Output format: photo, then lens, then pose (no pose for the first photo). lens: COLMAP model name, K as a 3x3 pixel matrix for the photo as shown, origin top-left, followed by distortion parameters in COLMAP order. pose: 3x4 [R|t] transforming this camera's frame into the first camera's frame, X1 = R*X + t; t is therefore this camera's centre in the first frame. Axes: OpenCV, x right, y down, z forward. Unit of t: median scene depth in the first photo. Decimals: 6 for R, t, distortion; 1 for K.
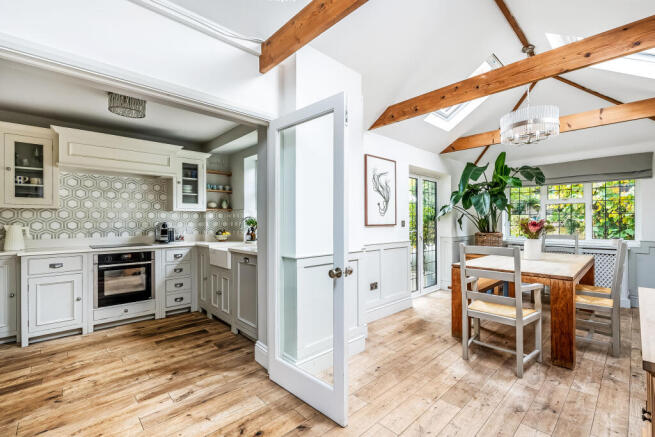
lens RADIAL K [[293.5, 0, 328.9], [0, 293.5, 220.6], [0, 0, 1]] dist [-0.001838, -0.000154]
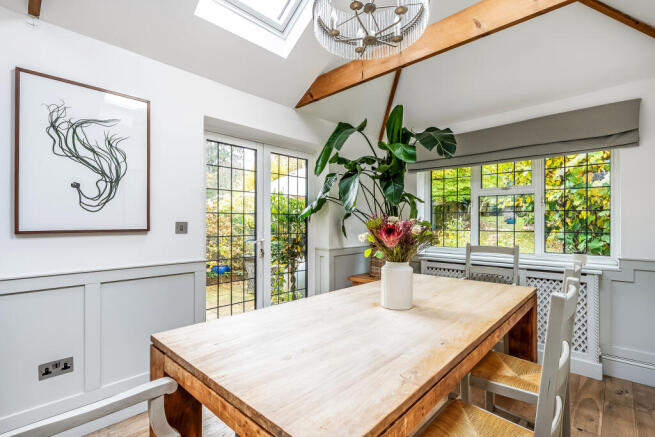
lens RADIAL K [[312.5, 0, 330.8], [0, 312.5, 221.5], [0, 0, 1]] dist [0.002461, 0.000618]
pose [[0.997959, 0.002468, 0.063812, 0.483487], [-0.002464, 0.999997, -0.000146, -0.001018], [-0.063812, -0.000011, 0.997962, 0.444436]]
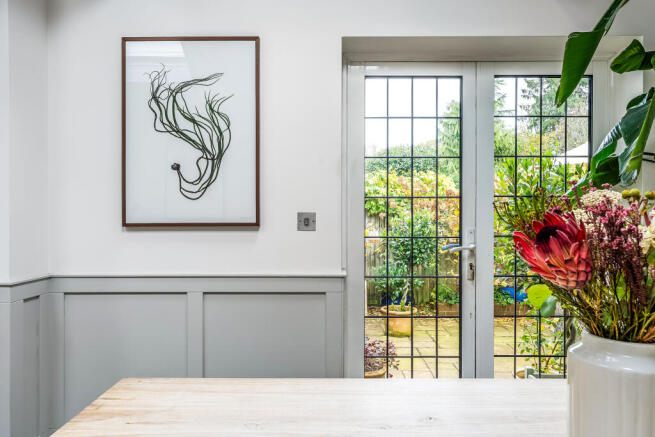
lens RADIAL K [[492.7, 0, 327.5], [0, 492.7, 218.5], [0, 0, 1]] dist [0.002253, 0.001393]
pose [[0.712872, 0.011718, -0.701196, 0.663439], [-0.001493, 0.999883, 0.015192, -0.001922], [0.701292, -0.009783, 0.712807, 0.630756]]
